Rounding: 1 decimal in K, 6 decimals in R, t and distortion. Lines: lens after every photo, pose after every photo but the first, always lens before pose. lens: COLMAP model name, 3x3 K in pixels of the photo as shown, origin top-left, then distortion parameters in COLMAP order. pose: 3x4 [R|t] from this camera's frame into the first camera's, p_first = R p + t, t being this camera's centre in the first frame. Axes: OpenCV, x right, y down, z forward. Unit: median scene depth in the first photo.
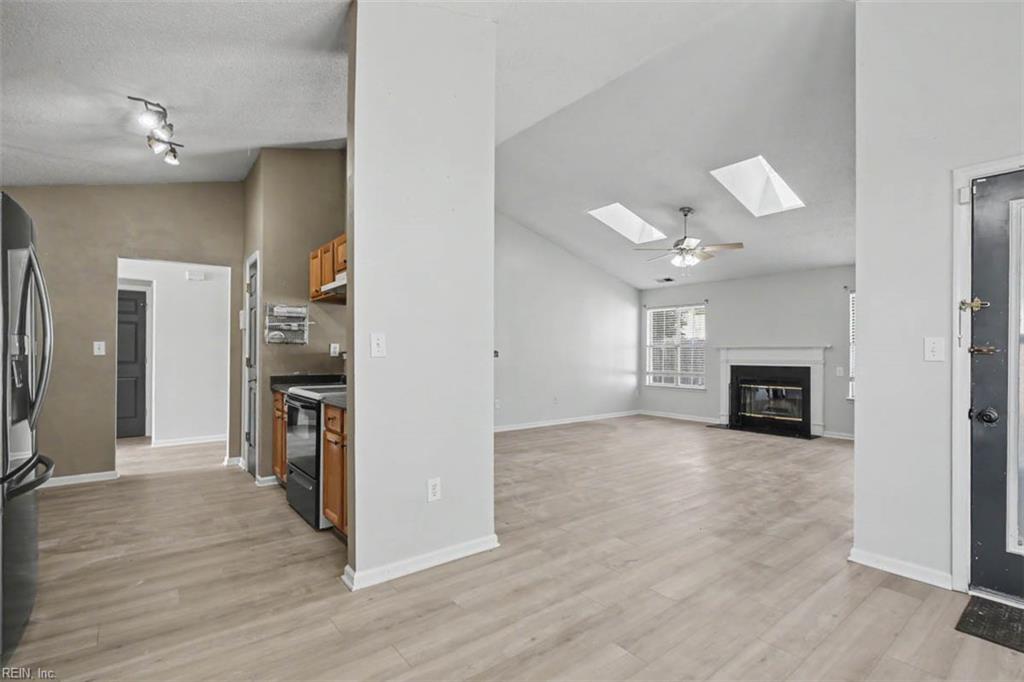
lens RADIAL K [[478.2, 0, 509.2], [0, 478.2, 347.8], [0, 0, 1]] dist [-0.001082, -0.000475]
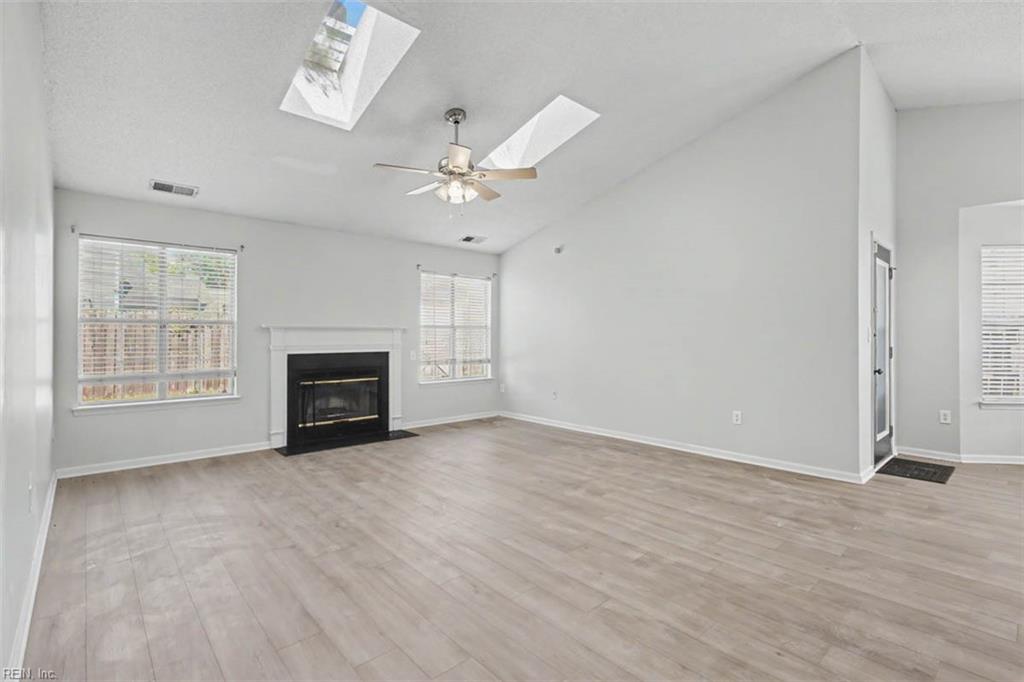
lens RADIAL K [[488.4, 0, 513.1], [0, 488.4, 333.1], [0, 0, 1]] dist [-0.000128, -0.000294]
pose [[-0.078804, -0.000330, 0.996890, -0.251139], [-0.012128, 0.999926, -0.000628, 0.004393], [-0.996816, -0.012140, -0.078802, 0.839032]]
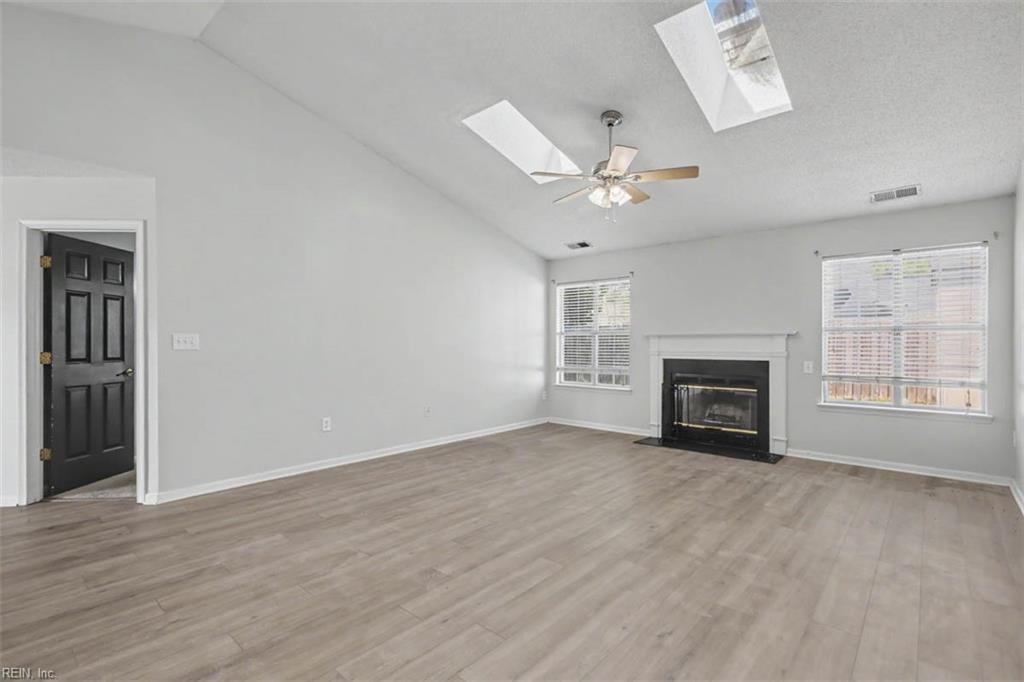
lens RADIAL K [[473.0, 0, 512.0], [0, 473.0, 341.0], [0, 0, 1]] dist [-0.017257, -0.000111]
pose [[0.984605, -0.004606, 0.174732, 0.113250], [0.003237, 0.999962, 0.008118, 0.001870], [-0.174762, -0.007427, 0.984583, 0.352660]]
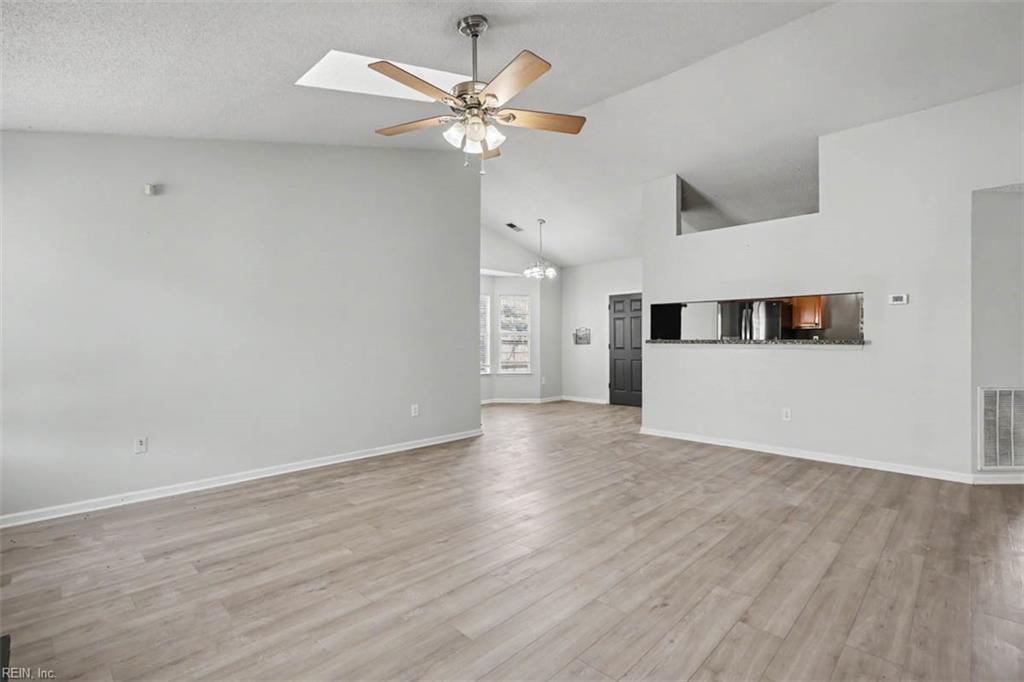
lens RADIAL K [[468.8, 0, 534.5], [0, 468.8, 340.9], [0, 0, 1]] dist [-0.003709, -0.000453]
pose [[-0.984279, -0.004344, -0.176567, 0.336773], [-0.002371, 0.999932, -0.011380, 0.013821], [0.176605, -0.010783, -0.984223, 1.244228]]
